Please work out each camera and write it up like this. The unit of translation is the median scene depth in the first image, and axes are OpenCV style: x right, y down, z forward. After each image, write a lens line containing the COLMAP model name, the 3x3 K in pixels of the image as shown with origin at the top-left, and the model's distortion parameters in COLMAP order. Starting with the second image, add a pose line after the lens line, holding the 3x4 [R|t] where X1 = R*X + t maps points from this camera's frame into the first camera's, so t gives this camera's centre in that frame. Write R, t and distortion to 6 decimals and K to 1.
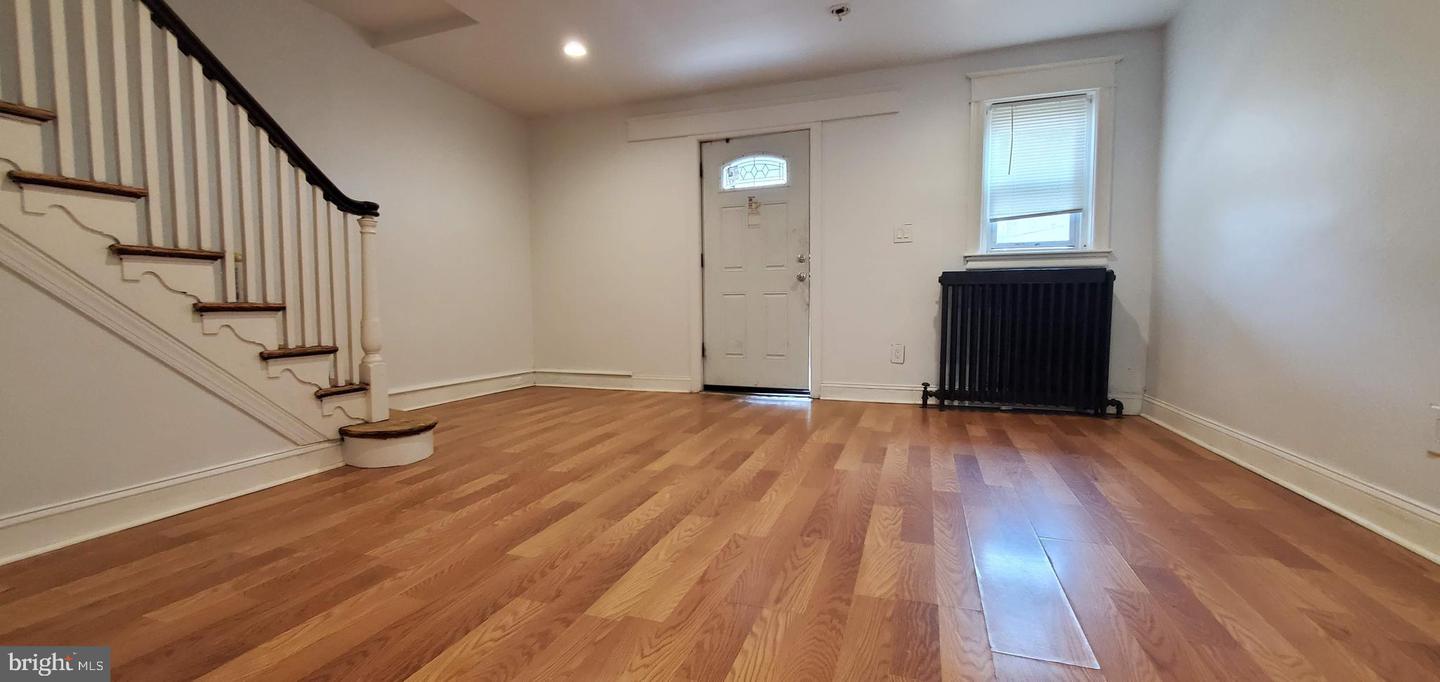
lens RADIAL K [[575.6, 0, 714.6], [0, 575.6, 336.5], [0, 0, 1]] dist [-0.003469, -0.000955]
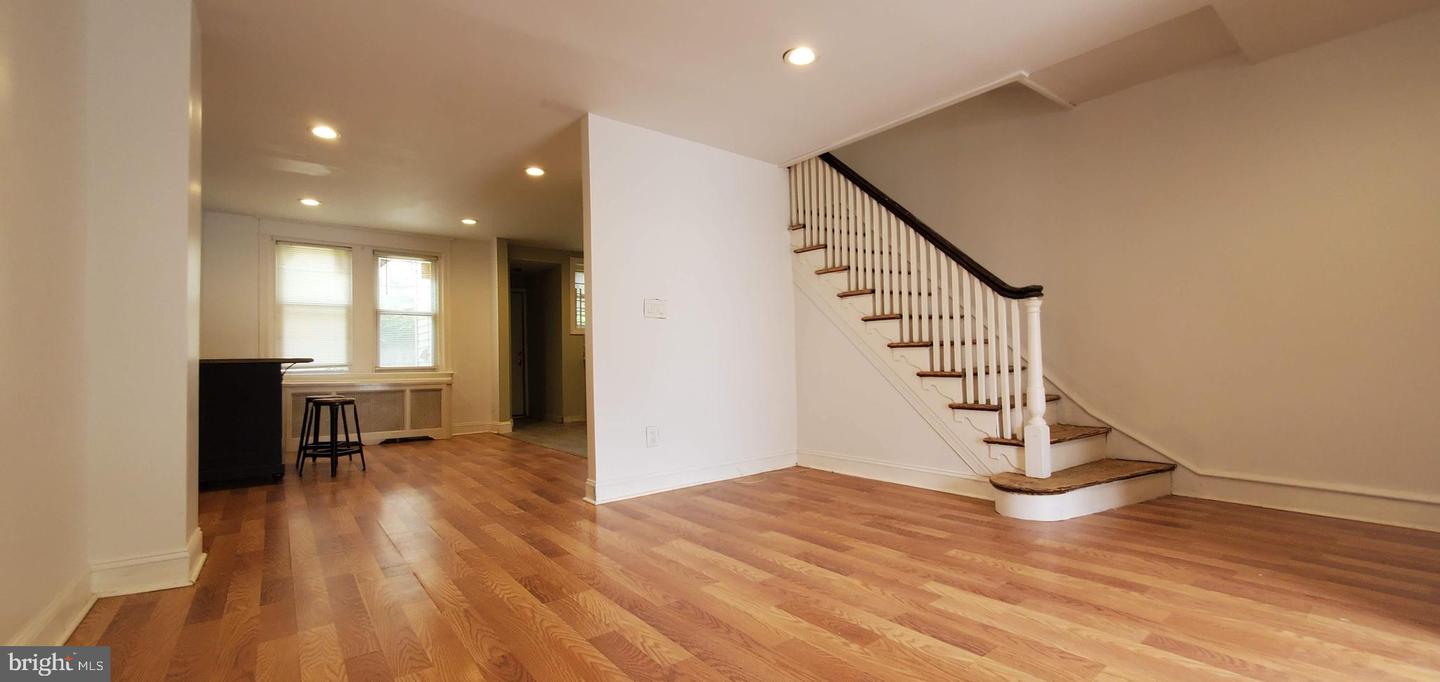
lens RADIAL K [[575.6, 0, 720.0], [0, 575.6, 344.6], [0, 0, 1]] dist [-0.003469, -0.000955]
pose [[-0.539162, -0.004116, -0.842192, 0.880578], [-0.023388, 0.999676, 0.010087, -0.138952], [0.841877, 0.025136, -0.539084, 1.373112]]
